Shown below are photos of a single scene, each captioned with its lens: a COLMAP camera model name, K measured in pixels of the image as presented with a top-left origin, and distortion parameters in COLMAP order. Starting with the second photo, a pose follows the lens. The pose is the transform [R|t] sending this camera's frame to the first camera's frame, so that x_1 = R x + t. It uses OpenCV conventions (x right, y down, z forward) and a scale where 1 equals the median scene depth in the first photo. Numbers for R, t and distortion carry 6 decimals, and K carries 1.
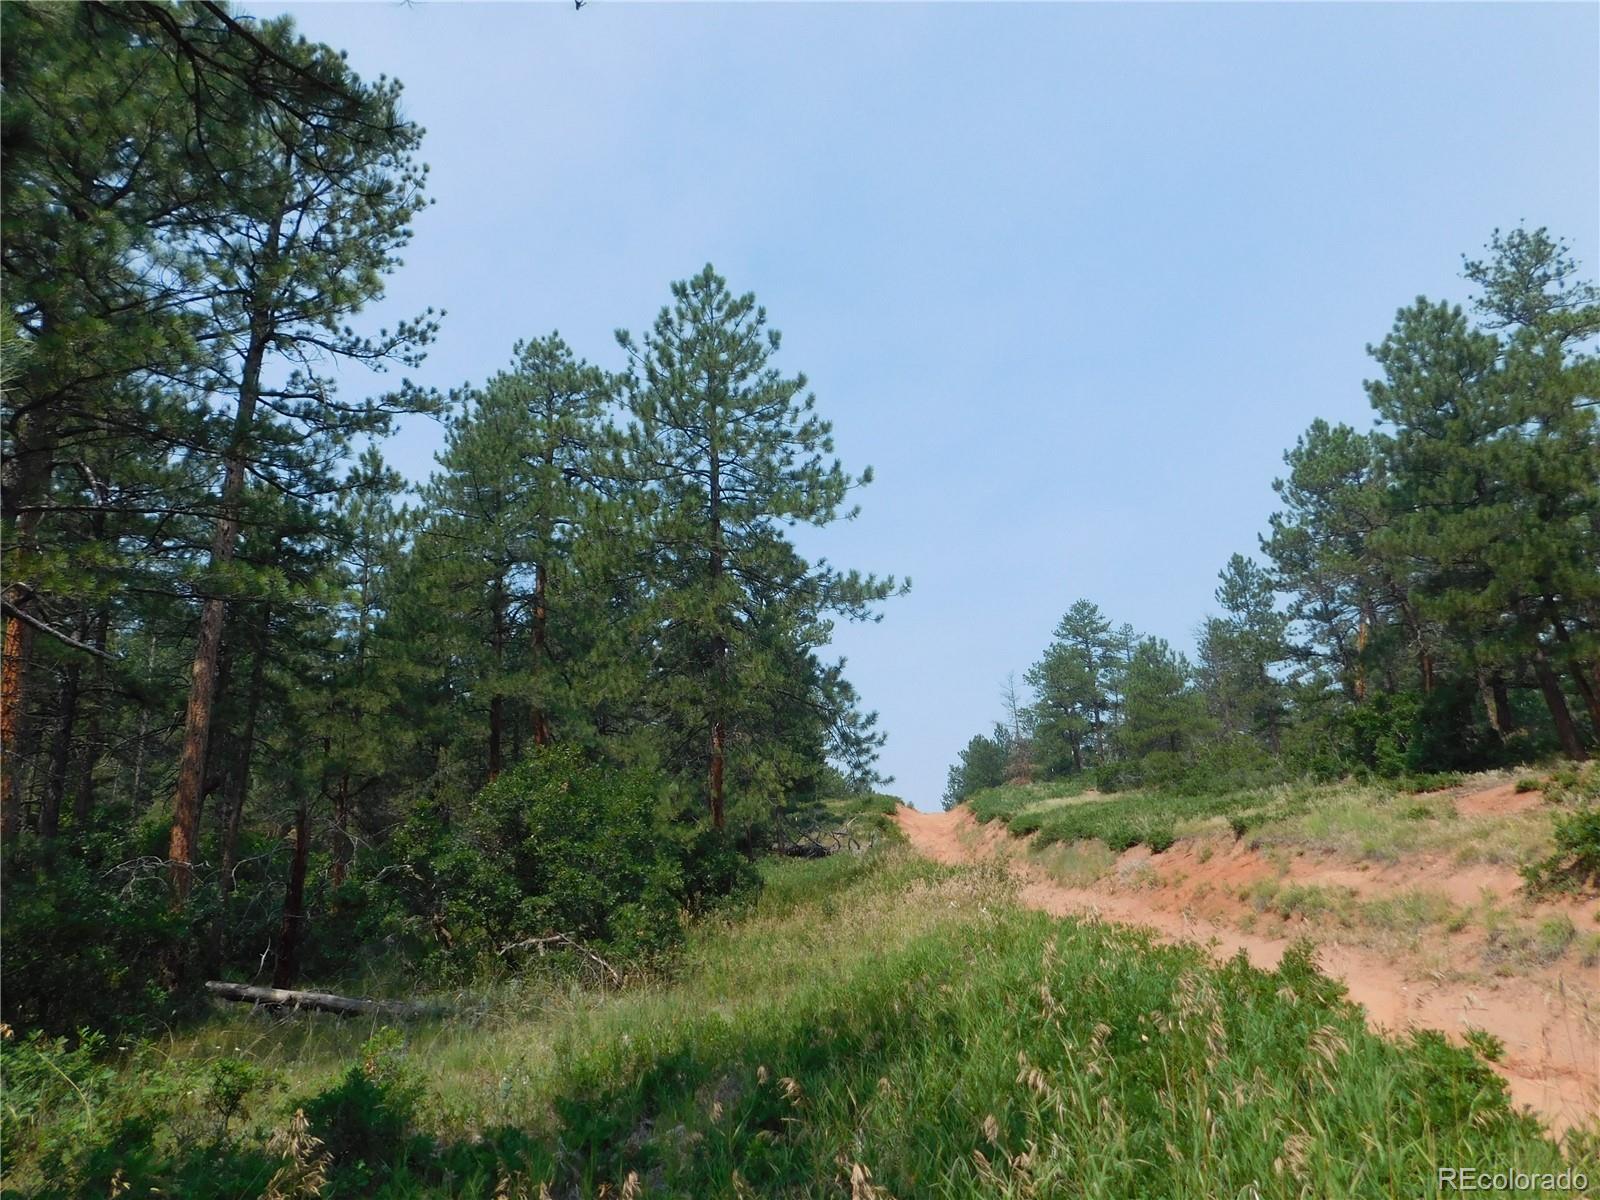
lens RADIAL K [[1060.0, 0, 808.1], [0, 1060.0, 593.1], [0, 0, 1]] dist [-0.073209, 0.058294]
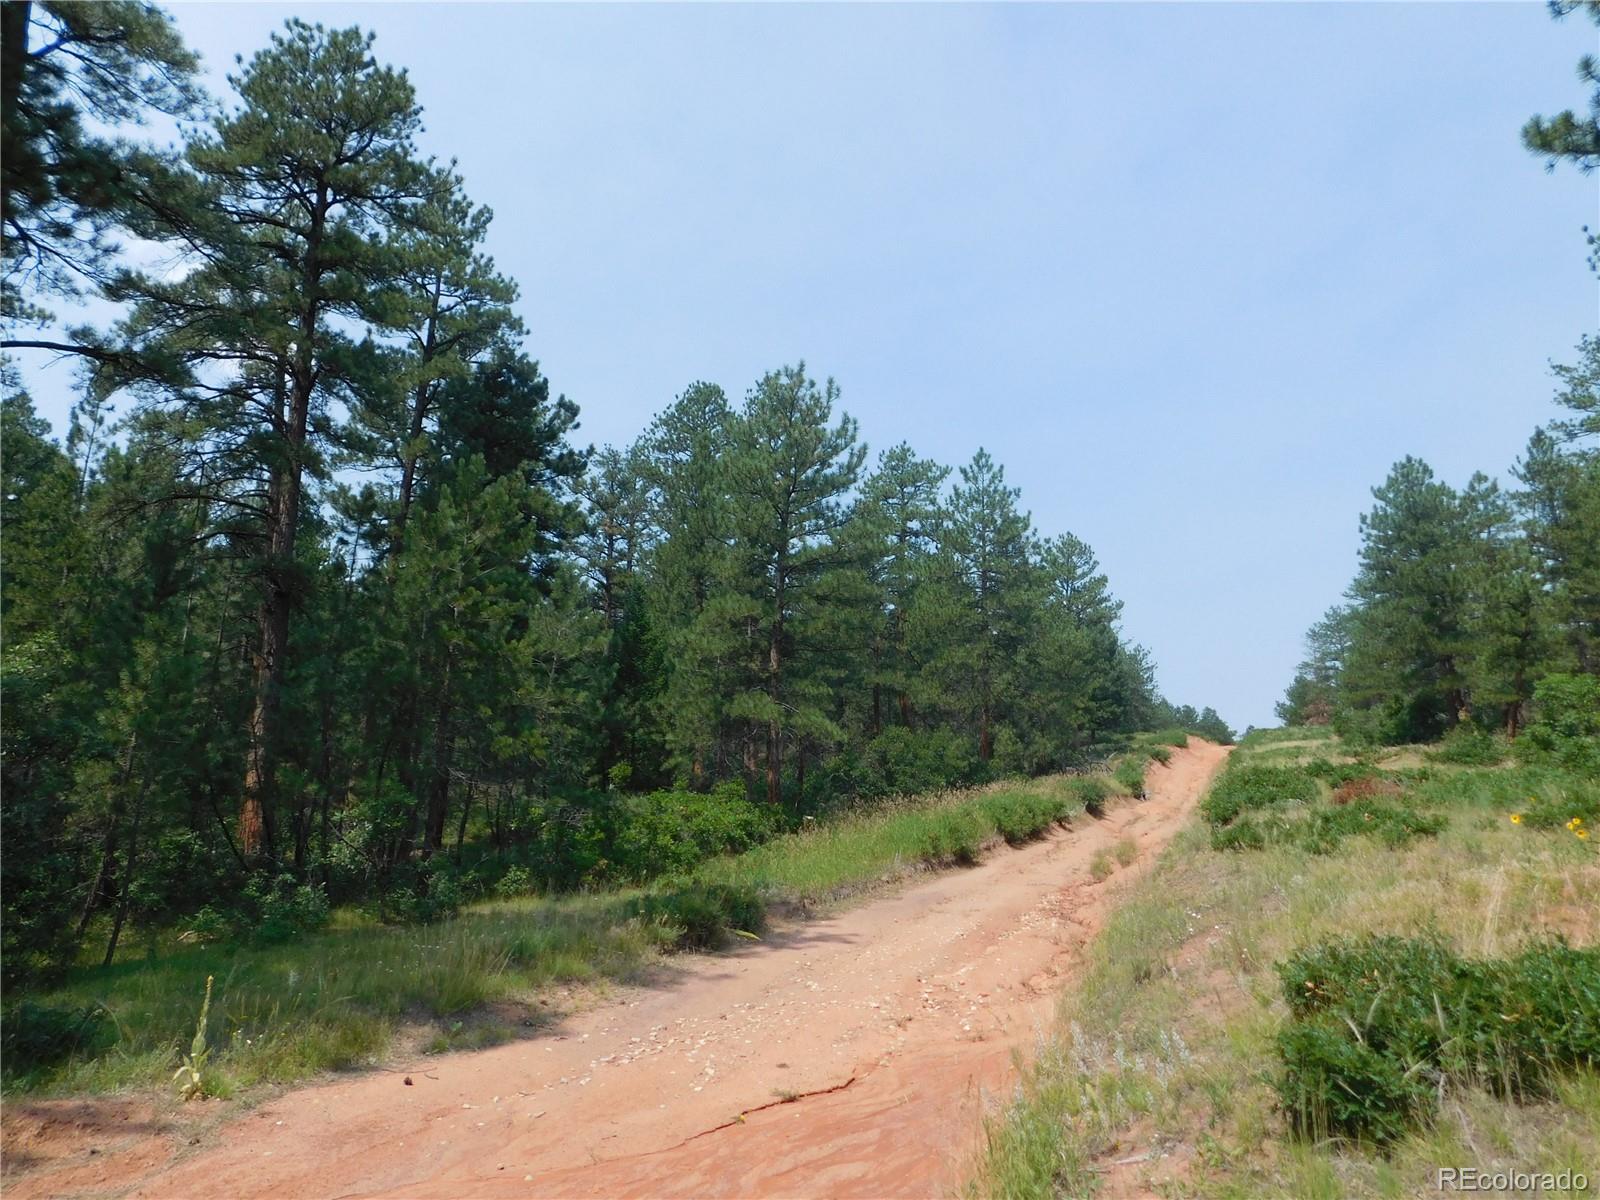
lens RADIAL K [[1060.0, 0, 804.0], [0, 1060.0, 600.8], [0, 0, 1]] dist [-0.073209, 0.058294]
pose [[0.936055, -0.013290, -0.351602, 0.262075], [0.043173, 0.996074, 0.077288, -0.215308], [0.349194, -0.087525, 0.932954, -0.834832]]
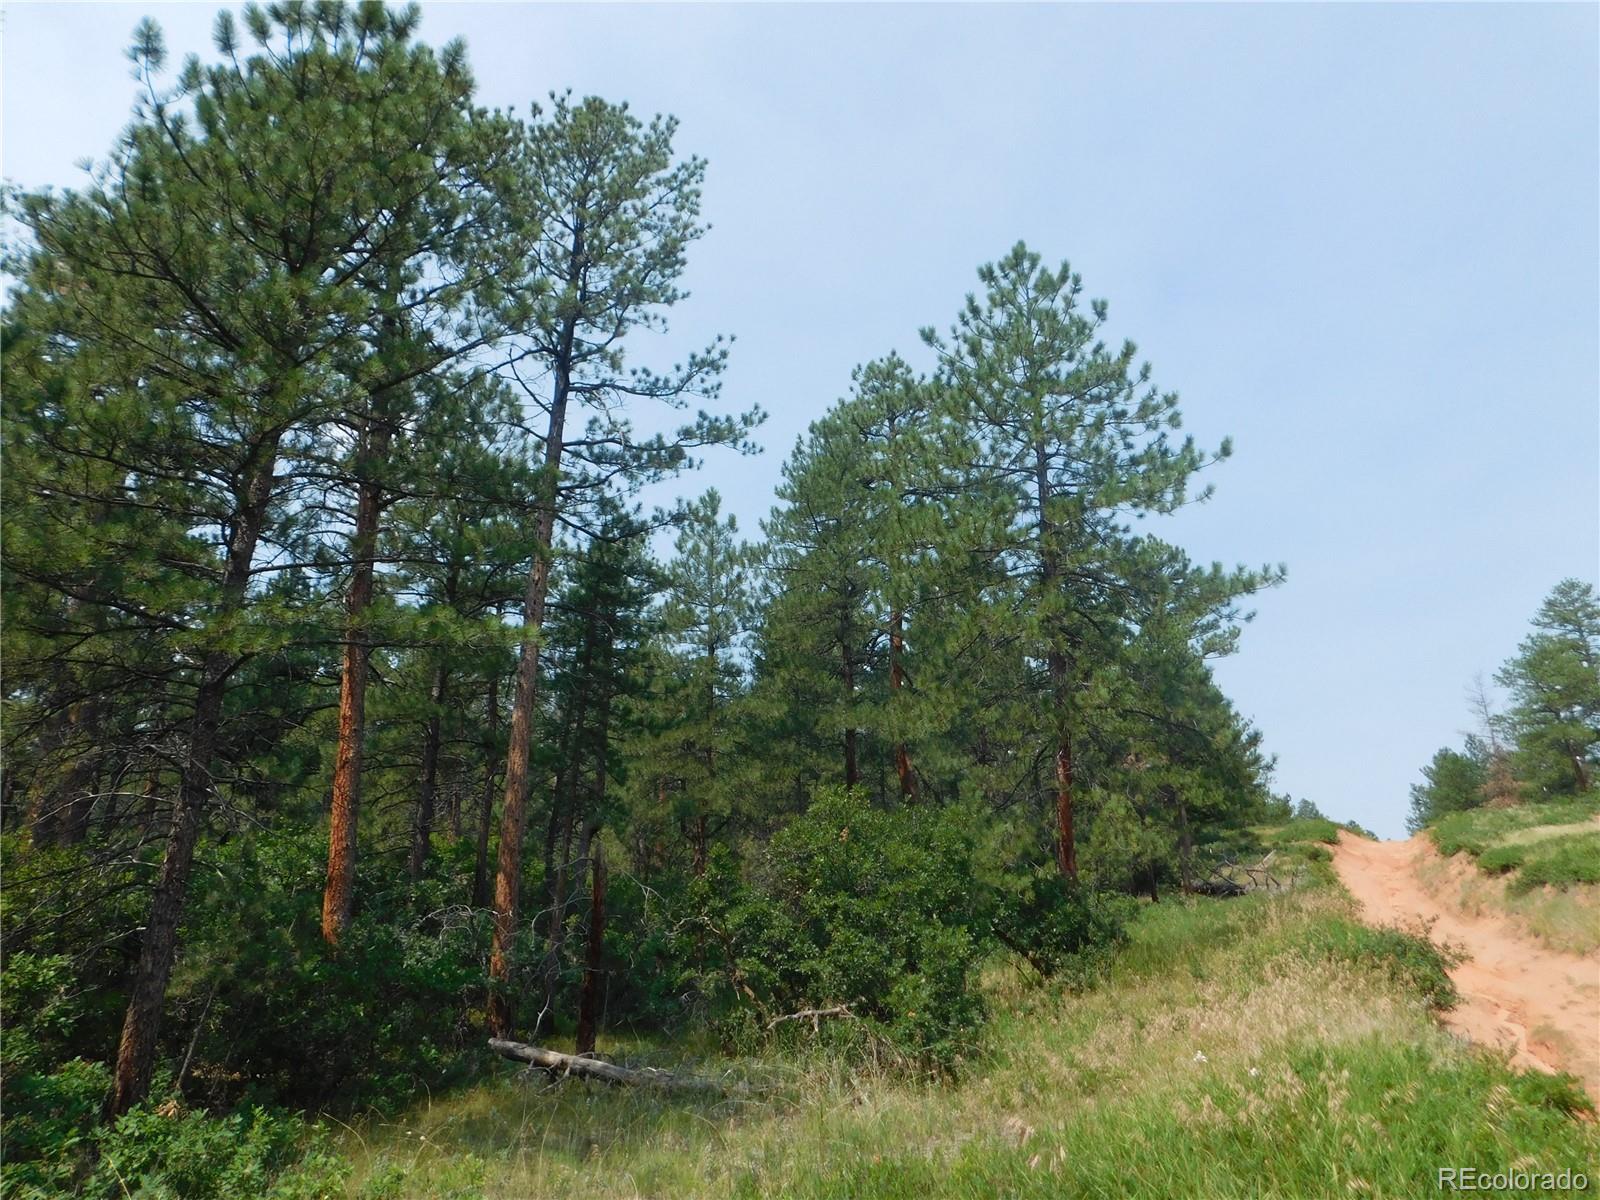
lens RADIAL K [[1060.0, 0, 805.3], [0, 1060.0, 596.9], [0, 0, 1]] dist [-0.073209, 0.058294]
pose [[0.922022, -0.085916, -0.377484, 0.052230], [0.078053, 0.996295, -0.036109, 0.009834], [0.379188, 0.003829, 0.925312, 0.103855]]
